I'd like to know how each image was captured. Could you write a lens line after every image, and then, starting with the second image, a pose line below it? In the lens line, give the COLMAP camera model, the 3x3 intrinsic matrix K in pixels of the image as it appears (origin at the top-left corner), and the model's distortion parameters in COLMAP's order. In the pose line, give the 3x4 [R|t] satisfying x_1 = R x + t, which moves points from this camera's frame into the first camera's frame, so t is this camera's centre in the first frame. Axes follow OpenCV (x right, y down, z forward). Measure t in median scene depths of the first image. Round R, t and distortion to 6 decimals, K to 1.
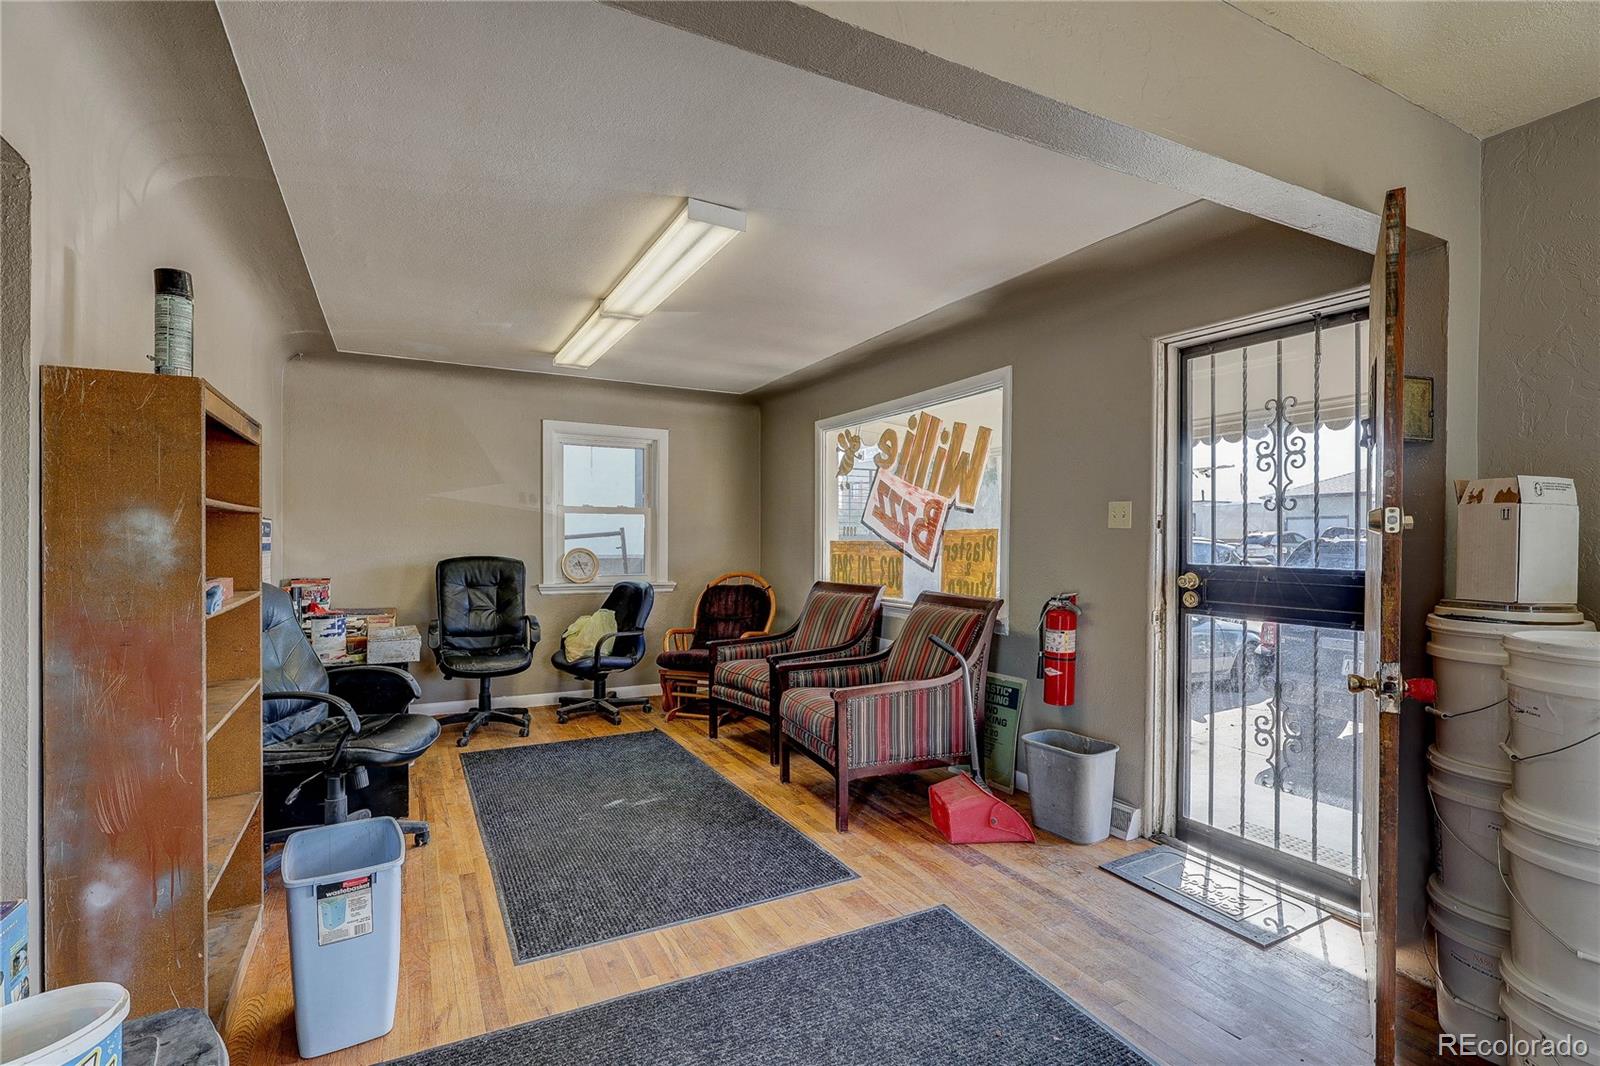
lens RADIAL K [[748.6, 0, 803.4], [0, 748.6, 539.1], [0, 0, 1]] dist [-0.002275, -0.000146]
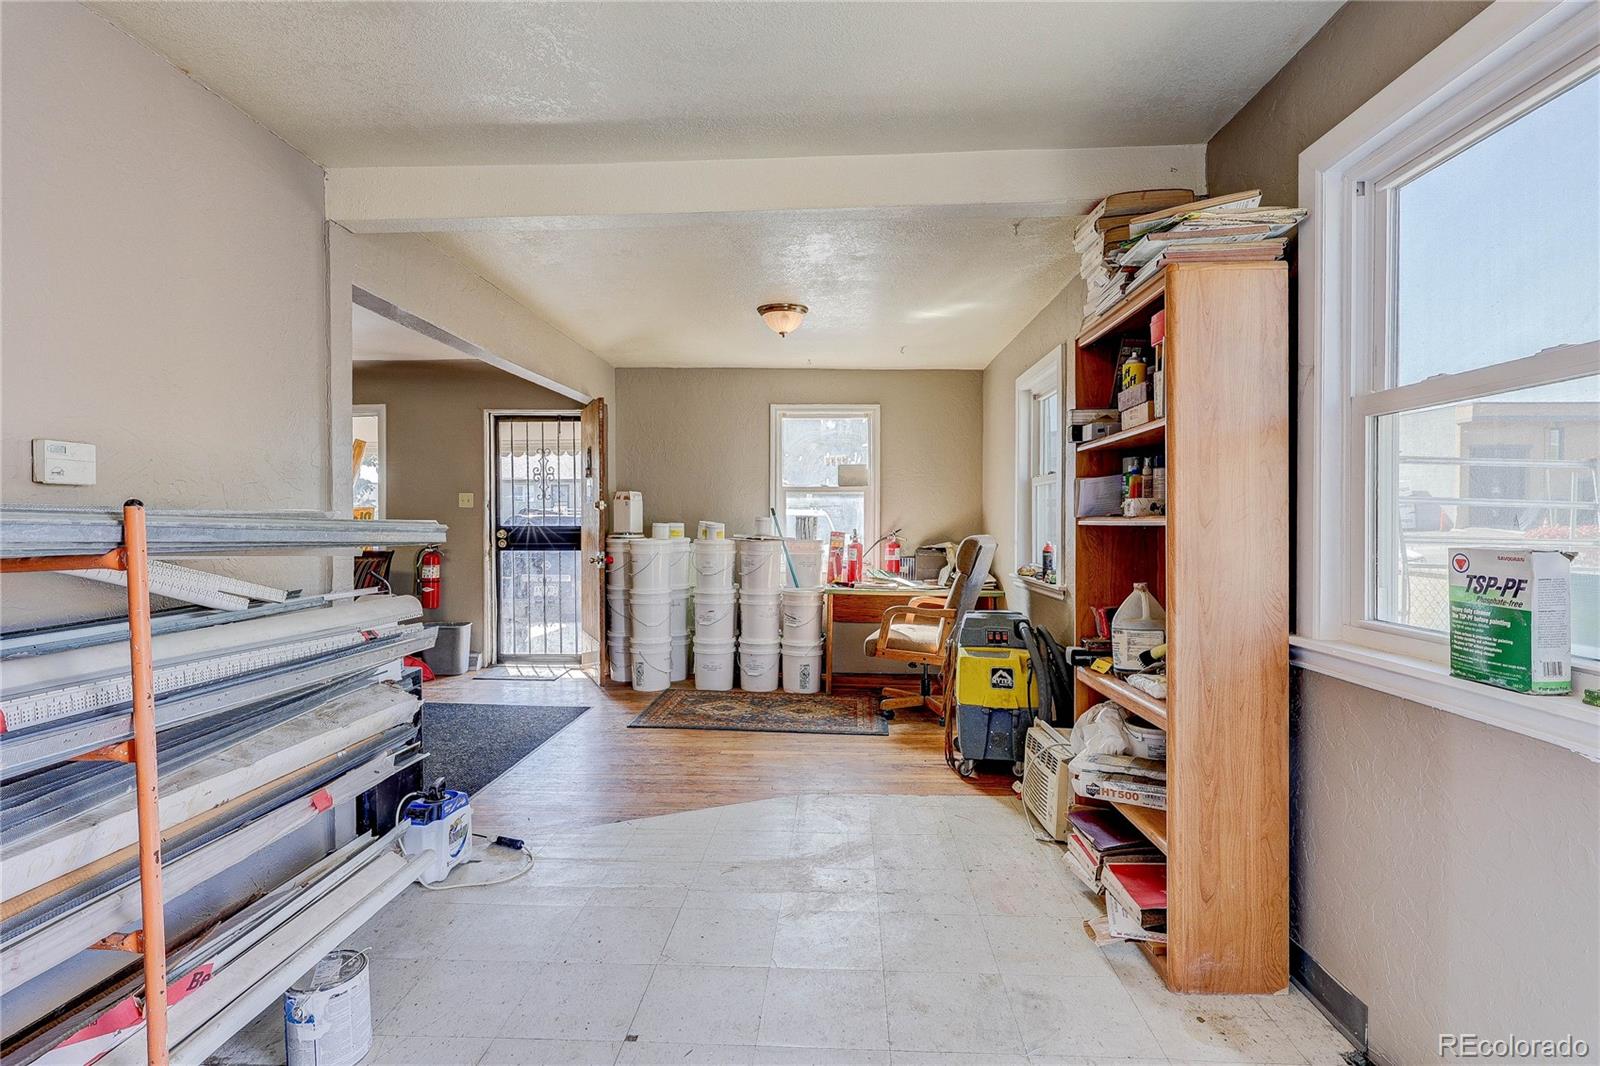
lens RADIAL K [[748.7, 0, 797.3], [0, 748.7, 517.0], [0, 0, 1]] dist [-0.003327, -0.000548]
pose [[0.516107, -0.002234, 0.856521, -0.663729], [0.006046, 0.999981, -0.001034, 0.014404], [-0.856503, 0.005712, 0.516110, -0.592013]]
